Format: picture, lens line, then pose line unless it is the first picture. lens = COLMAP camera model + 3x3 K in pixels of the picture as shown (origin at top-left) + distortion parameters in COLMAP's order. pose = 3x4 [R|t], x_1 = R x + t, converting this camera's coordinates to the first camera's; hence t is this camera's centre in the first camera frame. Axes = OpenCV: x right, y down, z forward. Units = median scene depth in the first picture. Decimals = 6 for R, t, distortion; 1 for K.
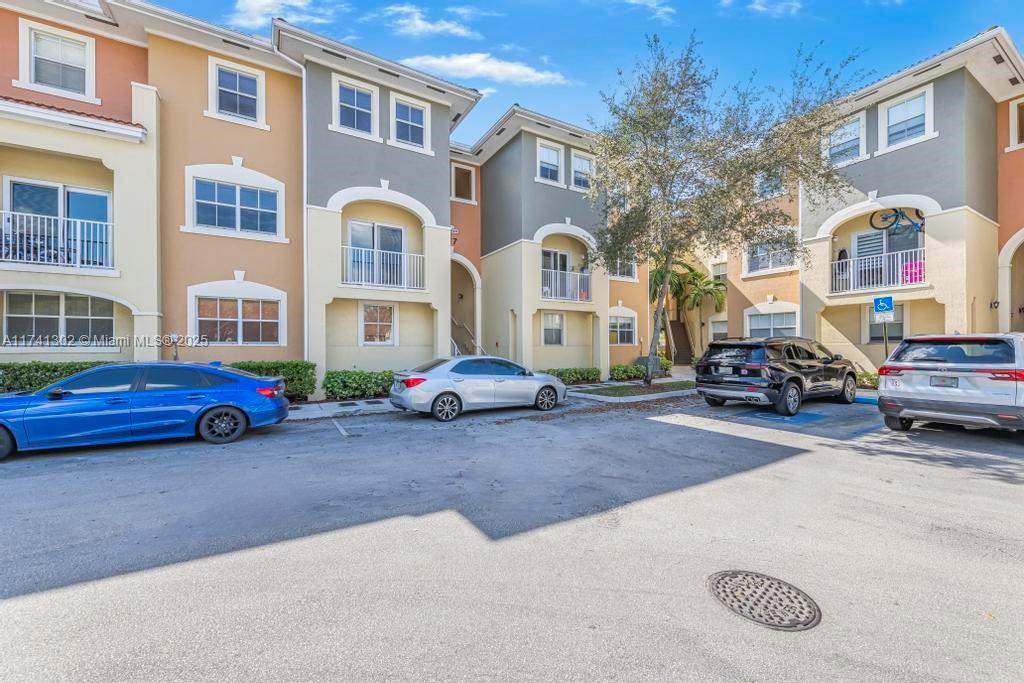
lens RADIAL K [[410.3, 0, 512.0], [0, 410.3, 341.5], [0, 0, 1]] dist [0.000605, -0.000190]
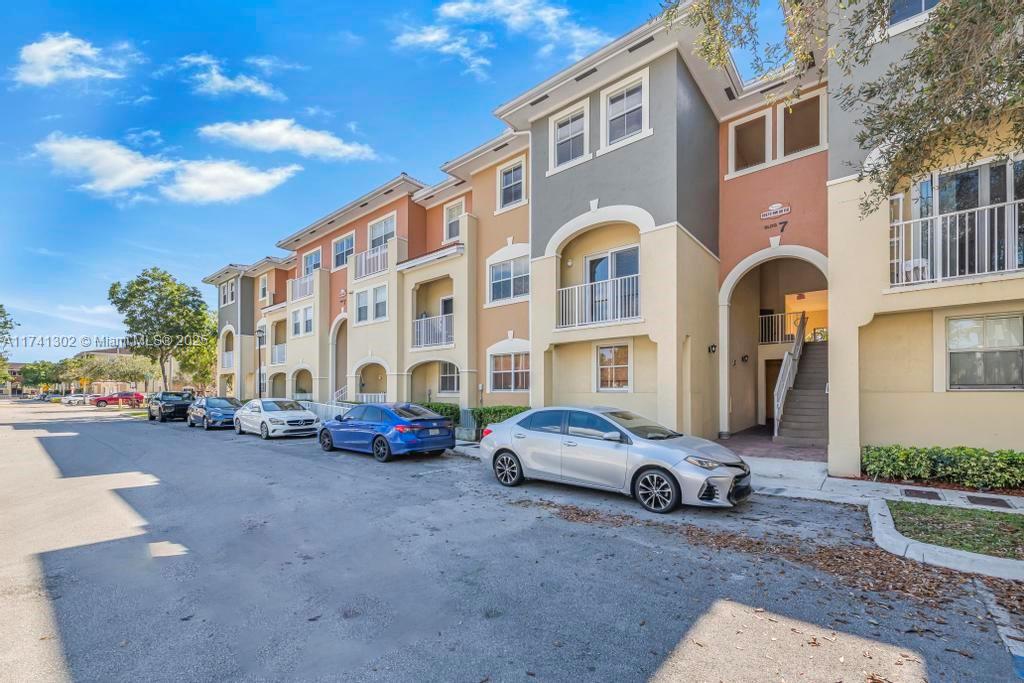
lens RADIAL K [[416.8, 0, 515.1], [0, 416.8, 391.4], [0, 0, 1]] dist [-0.000103, -0.000139]
pose [[0.335474, -0.005389, -0.942034, 0.507631], [0.012800, 0.999917, -0.001162, 0.008267], [0.941963, -0.011668, 0.335515, 0.607639]]
